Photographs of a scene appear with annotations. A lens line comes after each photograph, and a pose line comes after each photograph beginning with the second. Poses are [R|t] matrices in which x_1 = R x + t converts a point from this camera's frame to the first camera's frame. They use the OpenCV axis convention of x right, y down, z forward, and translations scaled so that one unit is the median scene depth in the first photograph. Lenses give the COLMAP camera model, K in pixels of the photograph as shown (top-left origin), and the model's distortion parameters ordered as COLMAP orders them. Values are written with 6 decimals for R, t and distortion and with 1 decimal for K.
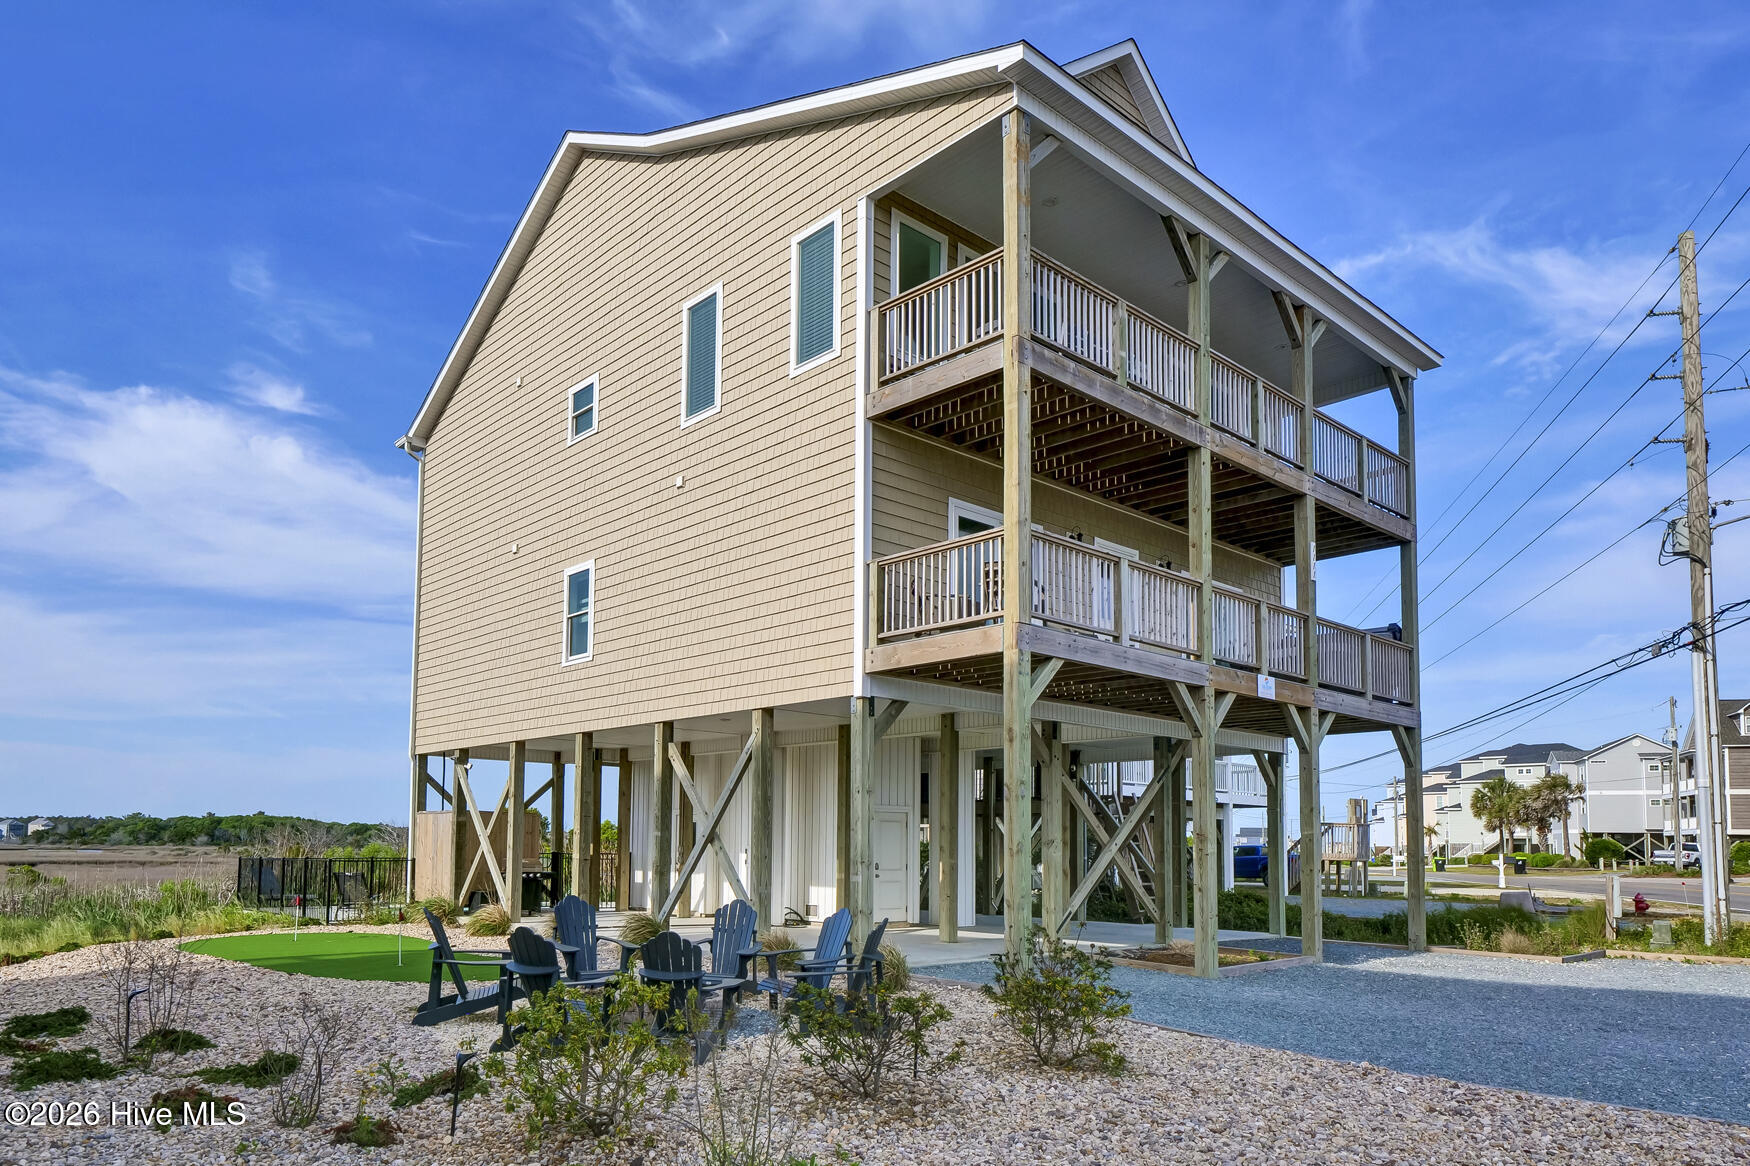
lens RADIAL K [[1136.6, 0, 875.0], [0, 1136.6, 583.0], [0, 0, 1]] dist [-0.004866, -0.001542]
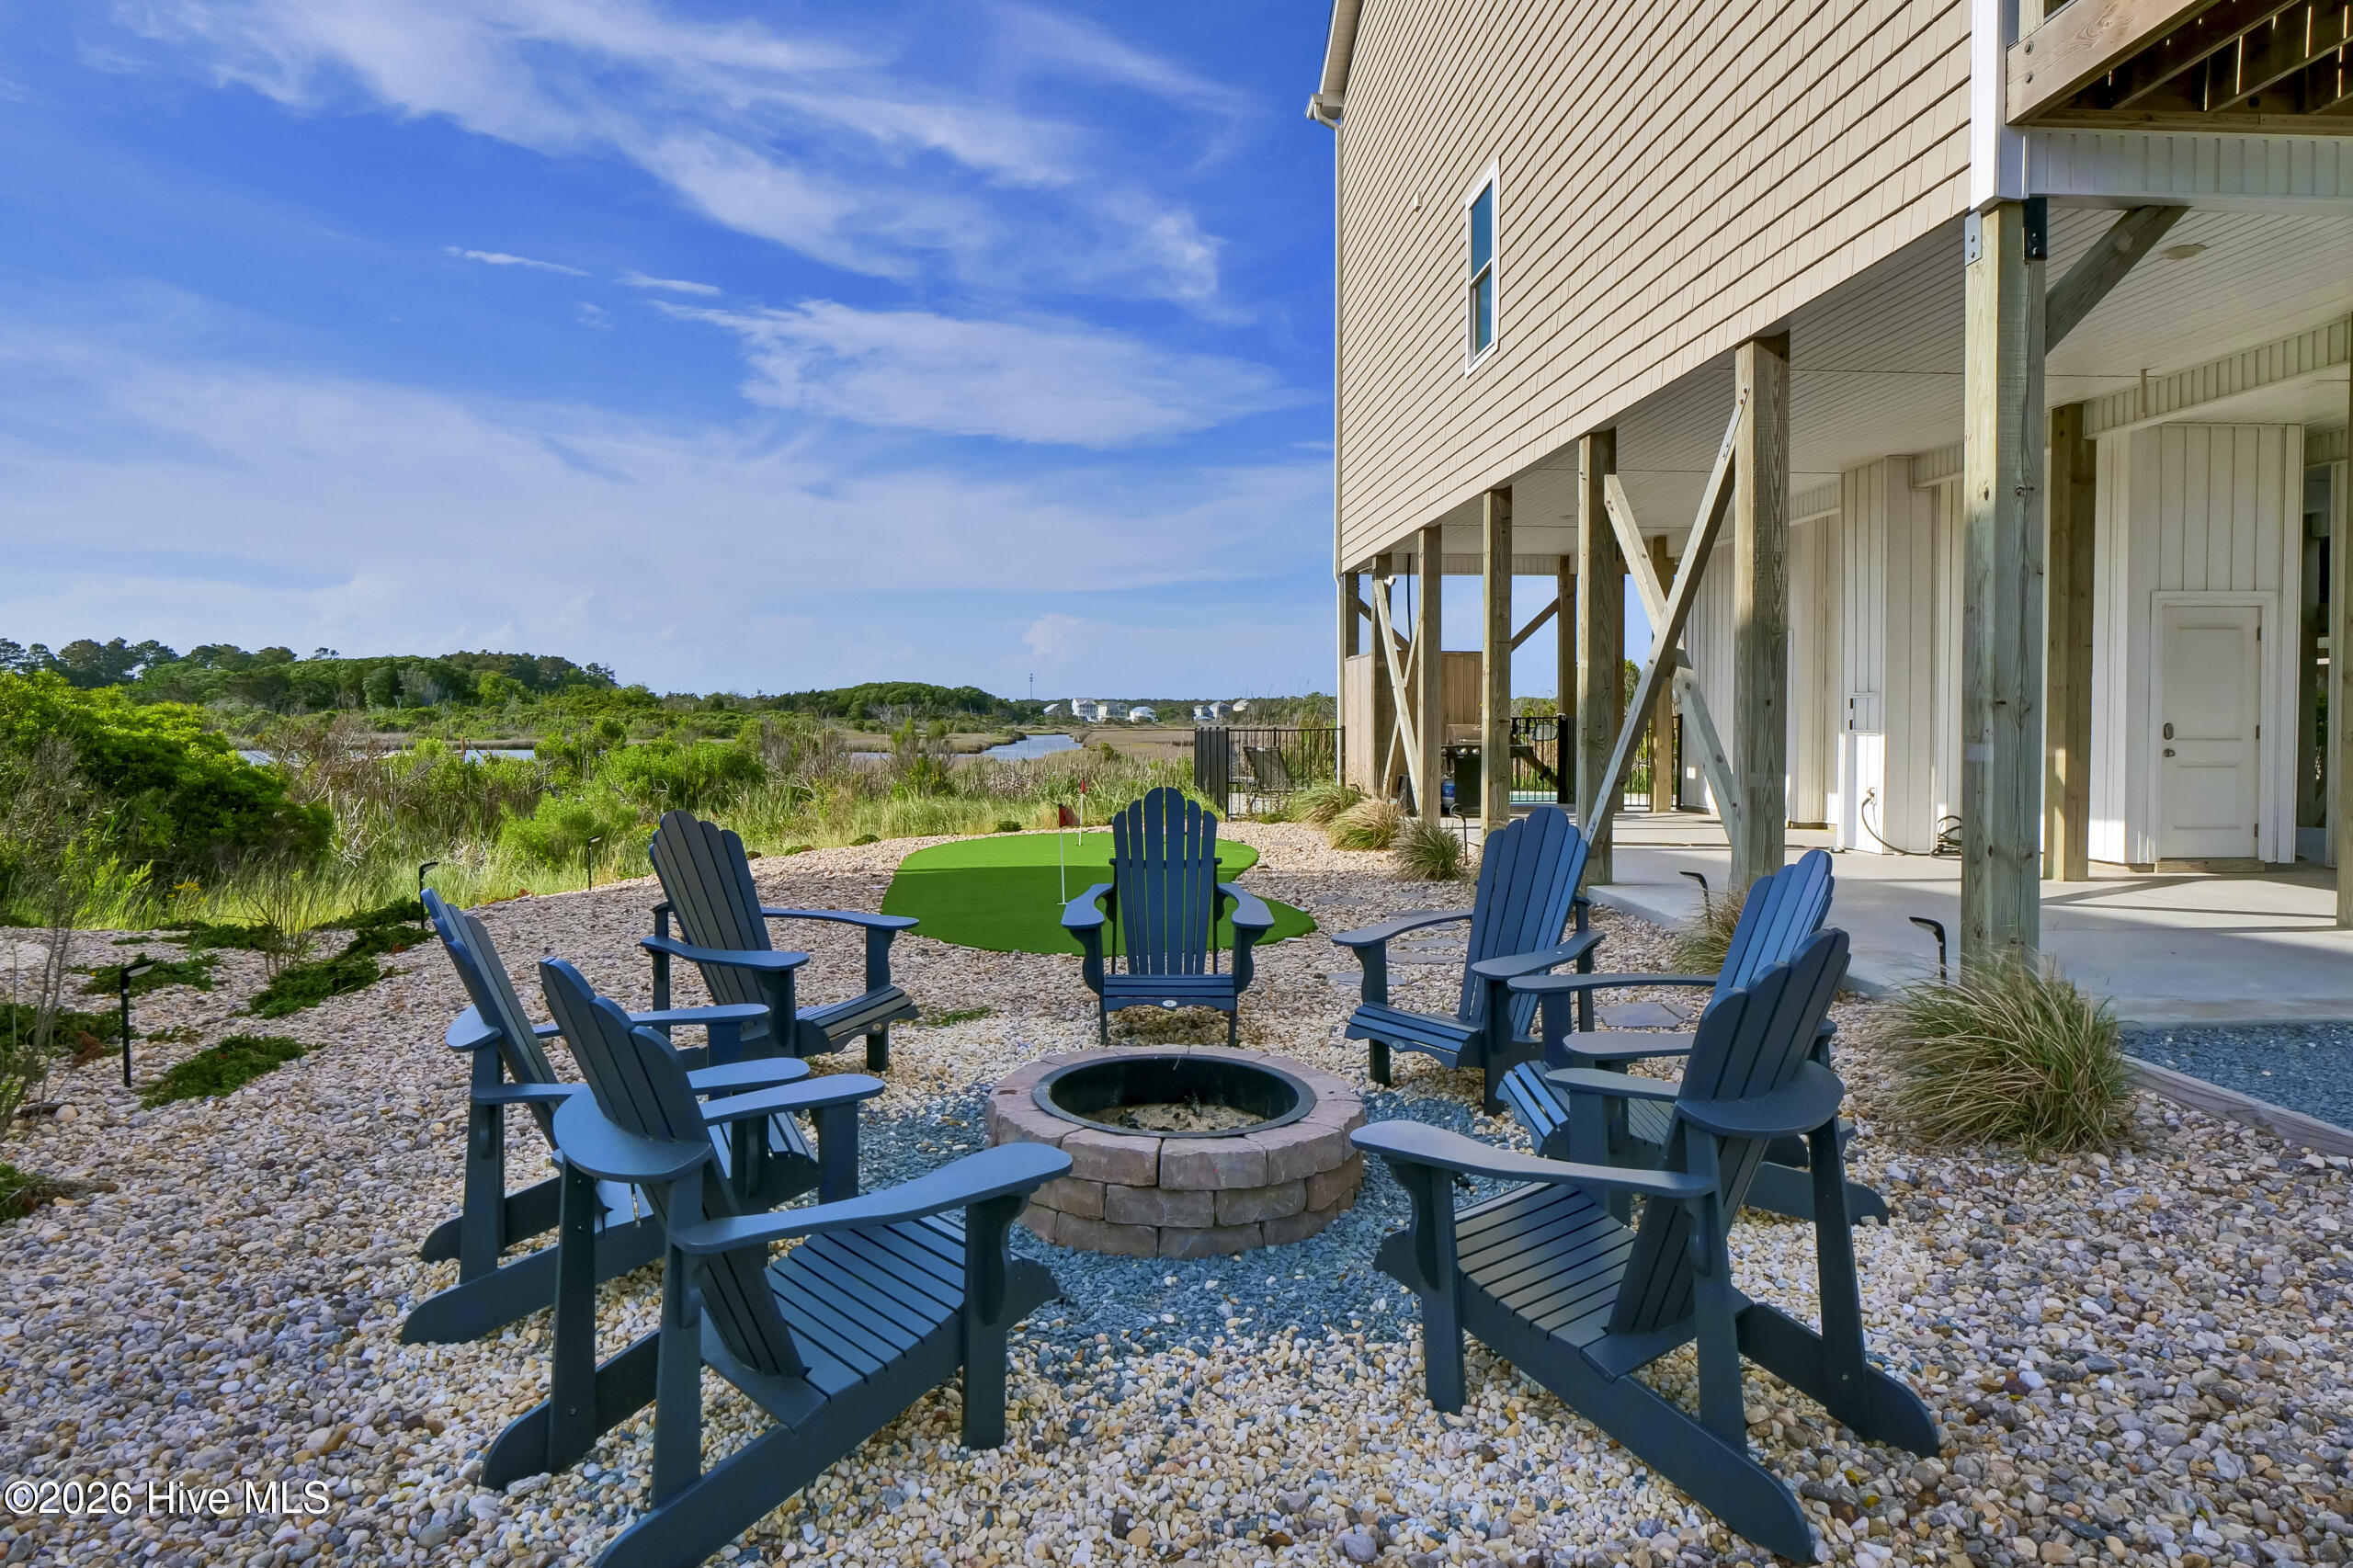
lens RADIAL K [[1396.2, 0, 1184.2], [0, 1396.2, 734.8], [0, 0, 1]] dist [-0.003796, -0.000881]
pose [[0.779390, -0.004088, -0.626526, 0.038628], [0.150707, 0.971842, 0.181136, 0.097470], [0.608143, -0.235597, 0.758060, 0.368557]]
